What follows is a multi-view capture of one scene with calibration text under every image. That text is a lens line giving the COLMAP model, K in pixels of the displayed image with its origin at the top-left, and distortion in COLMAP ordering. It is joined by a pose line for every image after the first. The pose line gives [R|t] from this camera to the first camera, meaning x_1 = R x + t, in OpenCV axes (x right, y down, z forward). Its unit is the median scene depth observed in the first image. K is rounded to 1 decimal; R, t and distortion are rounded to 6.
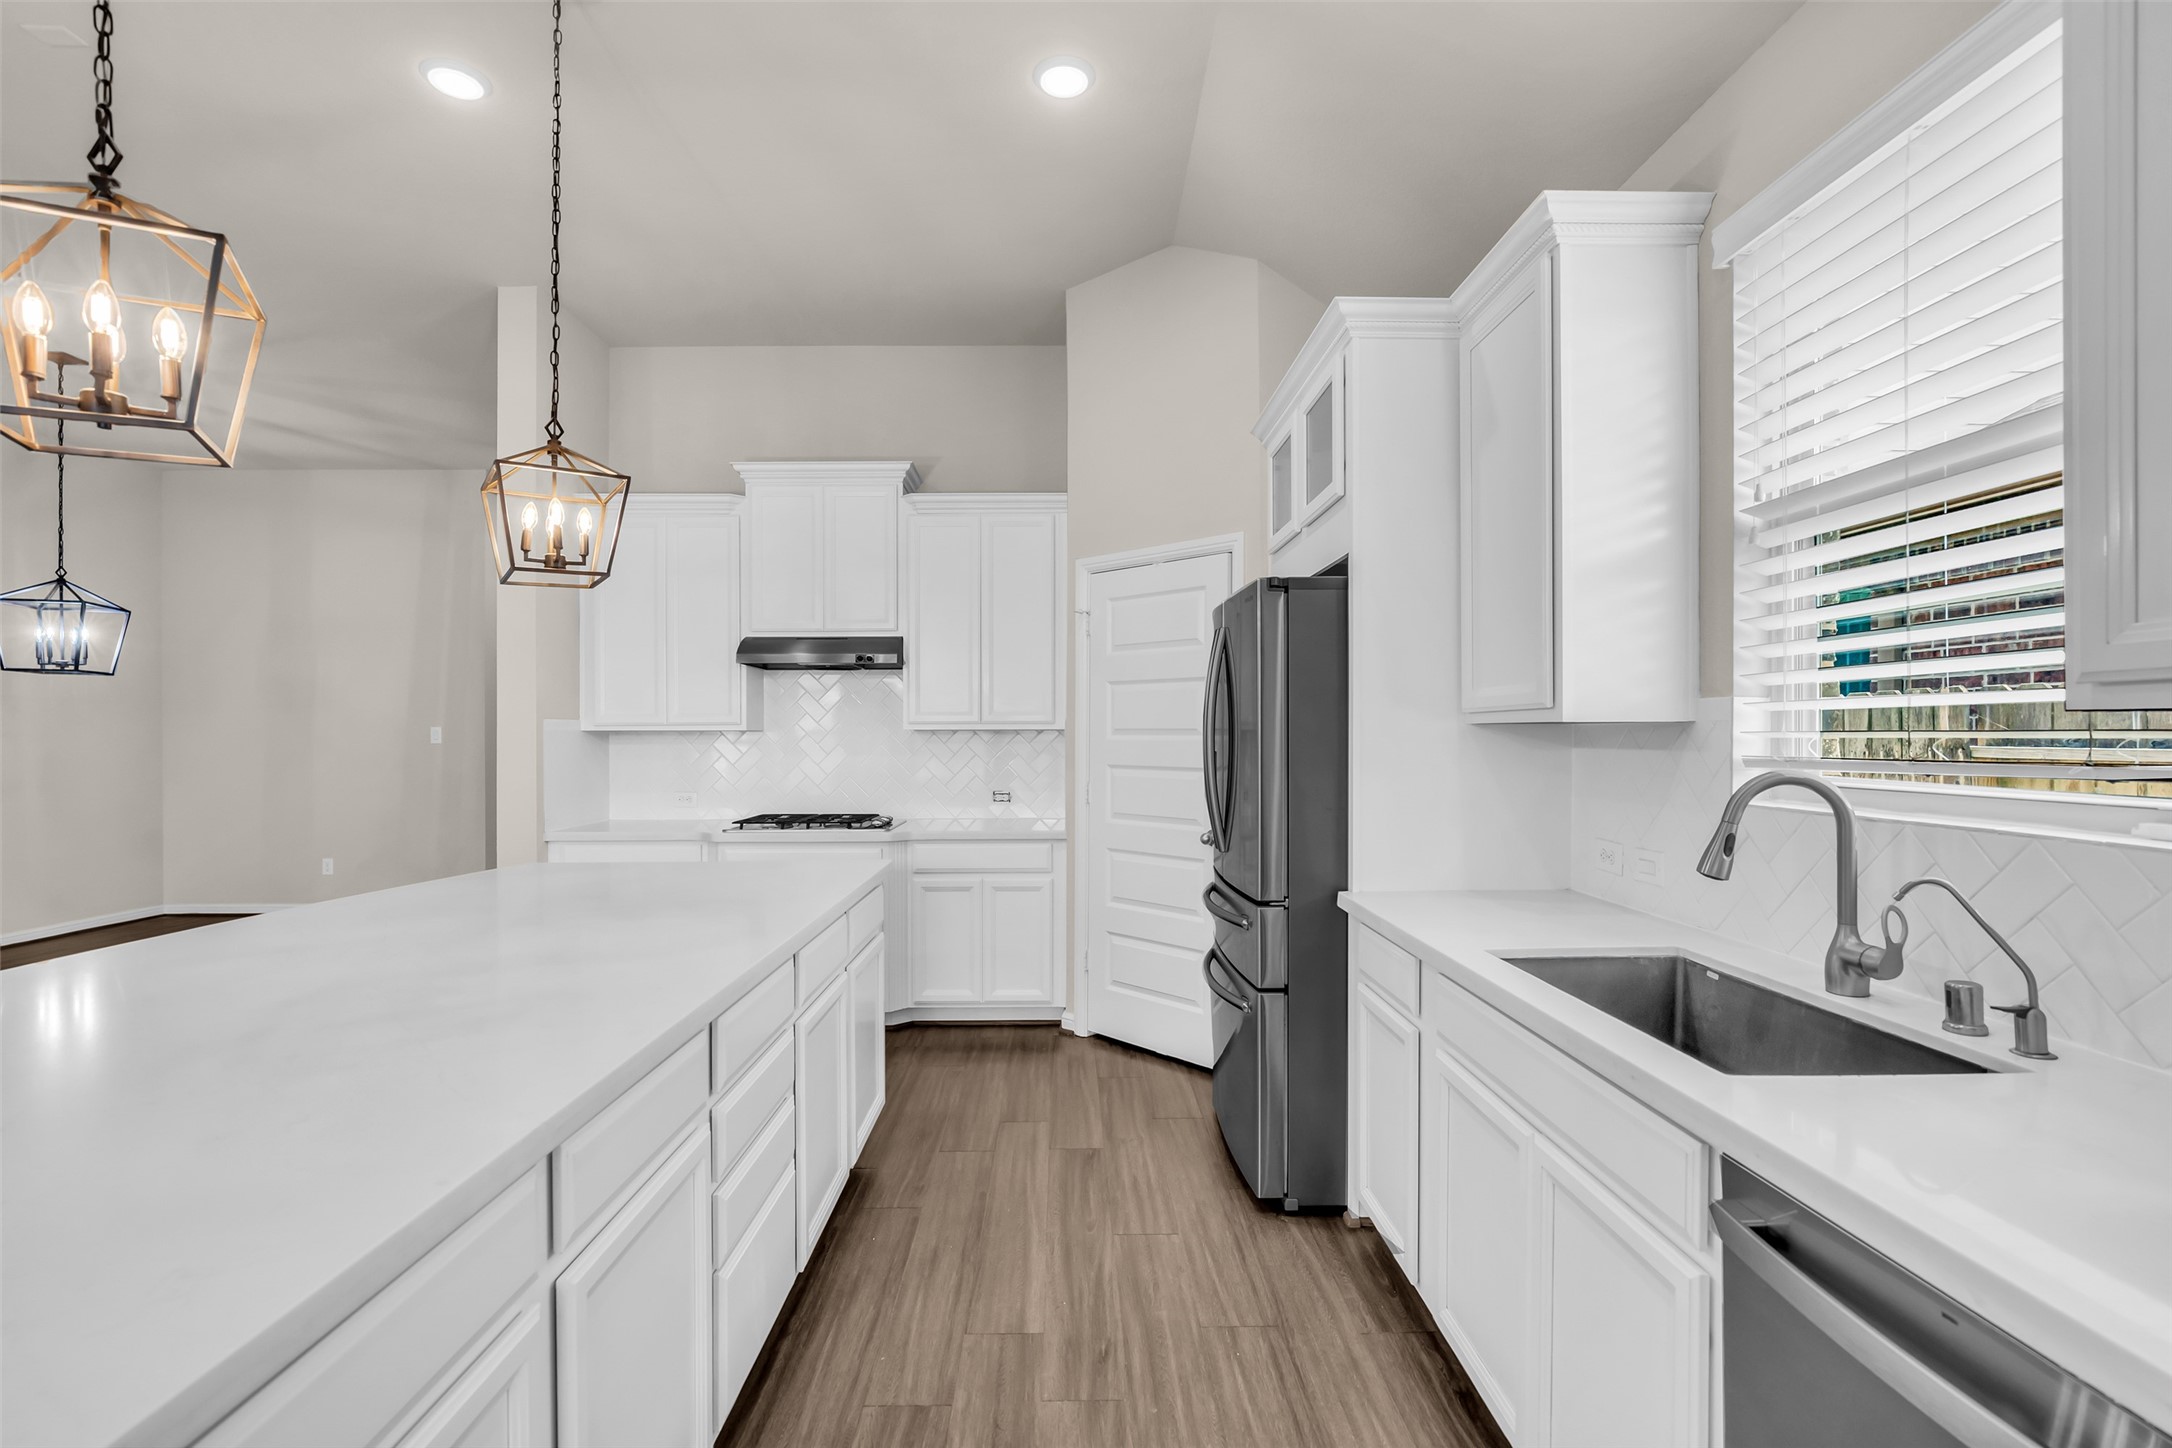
lens RADIAL K [[995.1, 0, 1078.9], [0, 995.1, 735.4], [0, 0, 1]] dist [-0.020227, 0.007160]
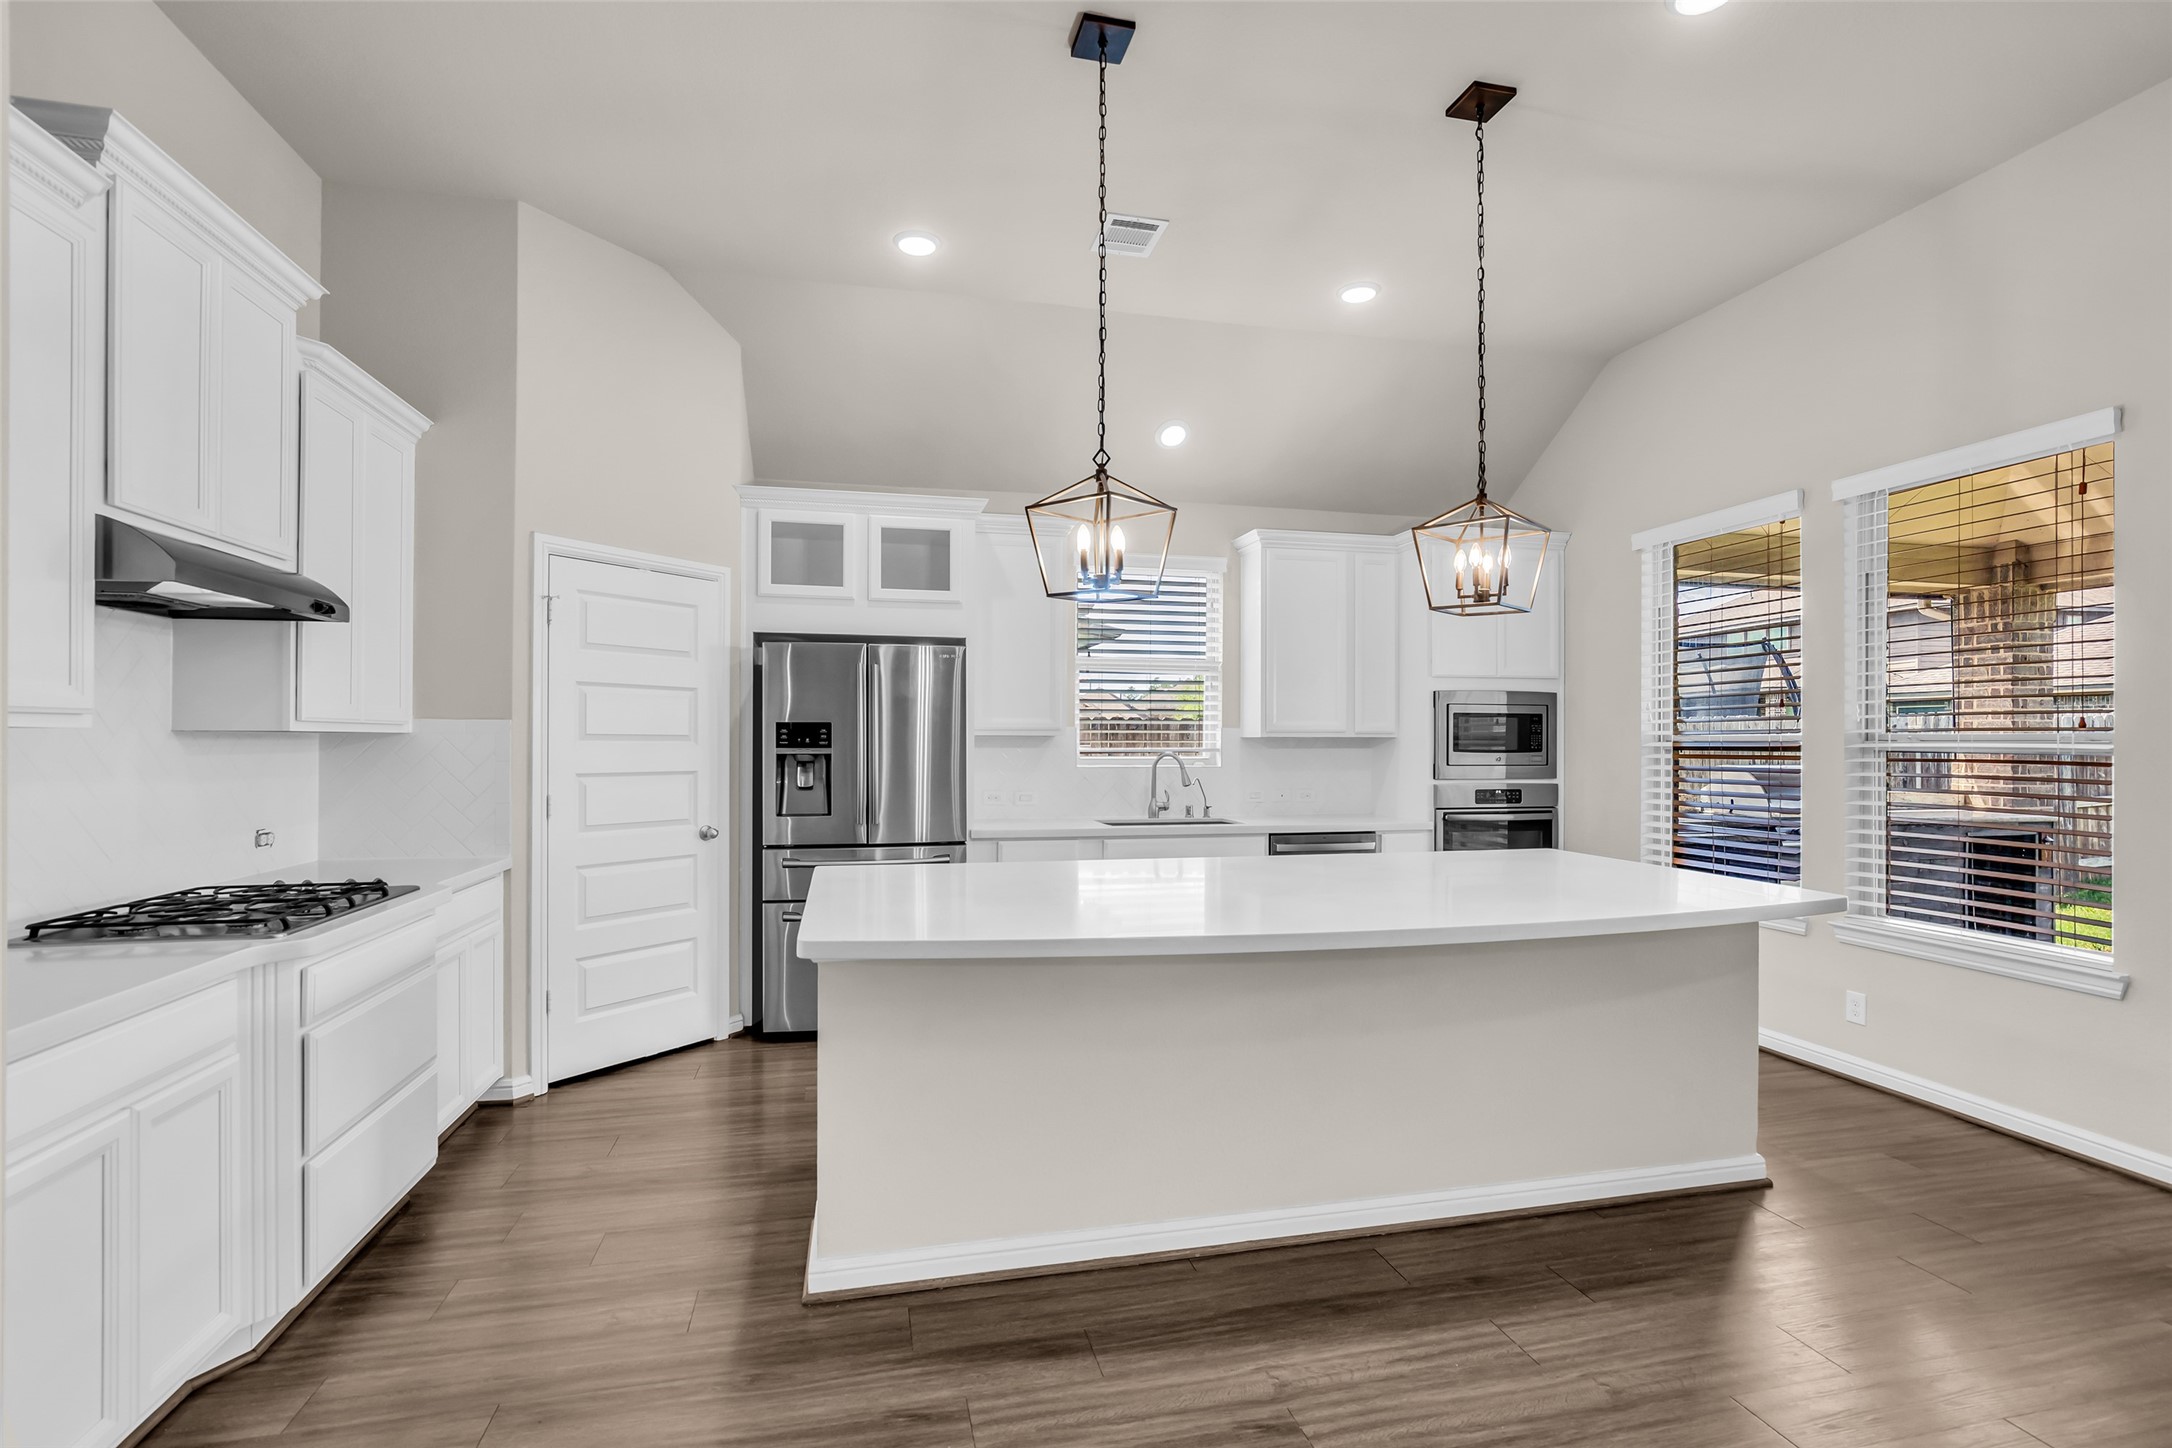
lens RADIAL K [[995.1, 0, 1078.9], [0, 995.1, 735.4], [0, 0, 1]] dist [-0.020227, 0.007160]
pose [[-0.214081, 0.005821, 0.976799, -1.270658], [-0.001299, 0.999980, -0.006244, 0.000429], [-0.976815, -0.002605, -0.214069, 1.005661]]
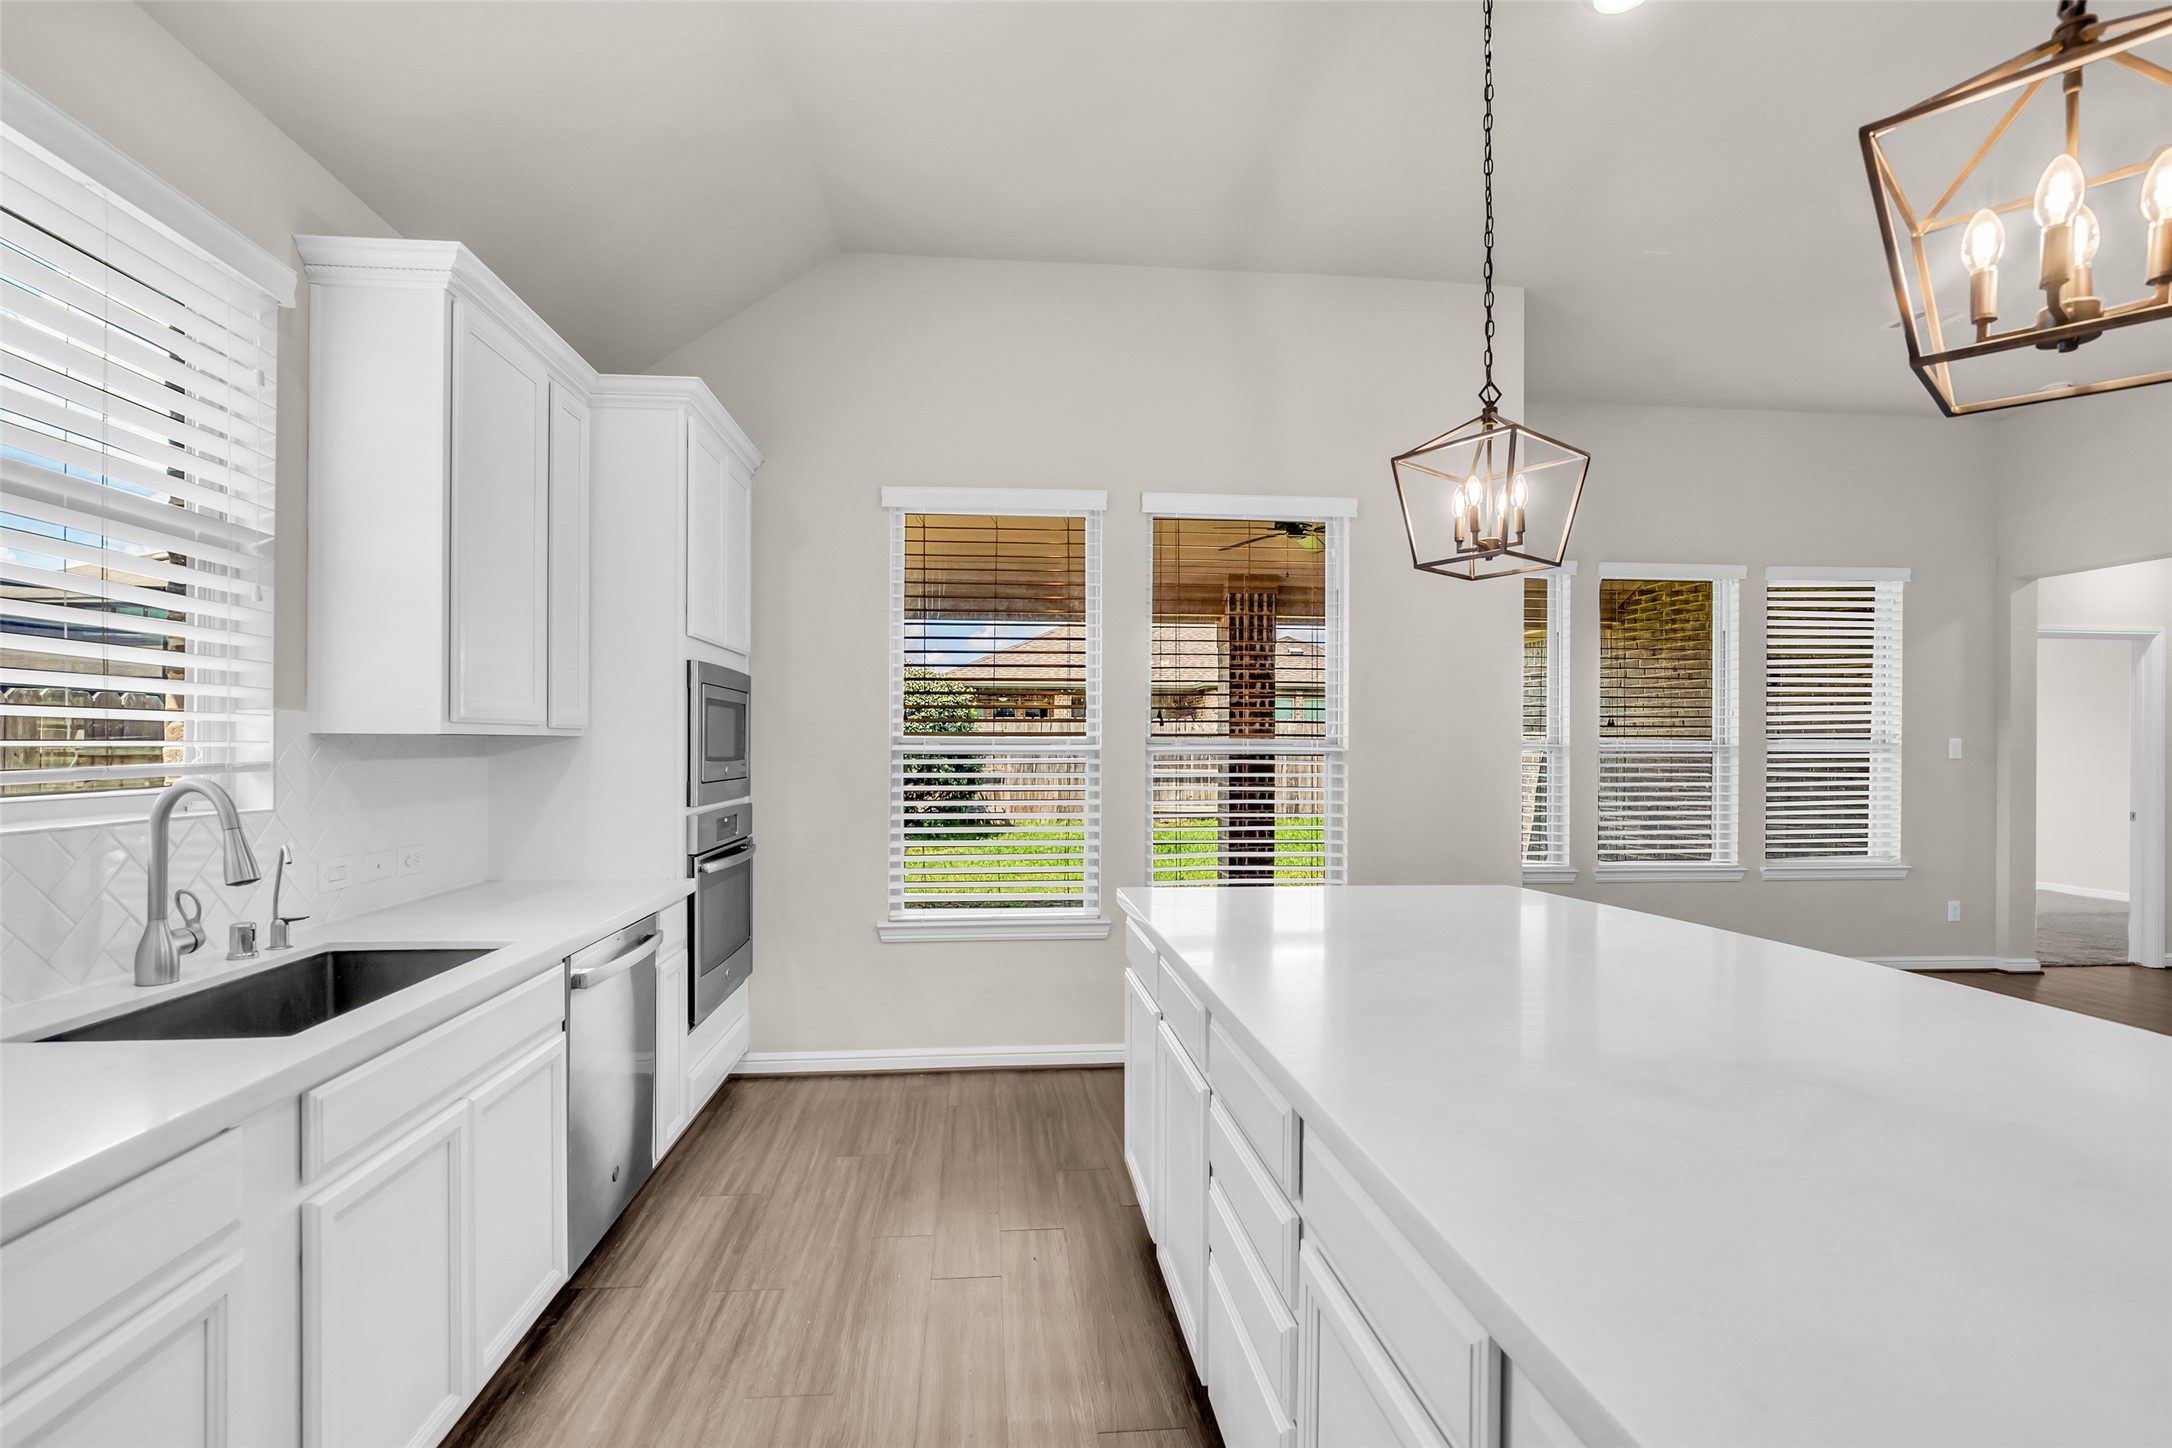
lens RADIAL K [[1003.3, 0, 1085.2], [0, 1003.3, 750.7], [0, 0, 1]] dist [-0.016809, 0.005702]
pose [[-0.996438, -0.001391, -0.084313, -0.074717], [-0.001784, 0.999988, 0.004582, 0.001917], [0.084305, 0.004716, -0.996429, 1.104710]]
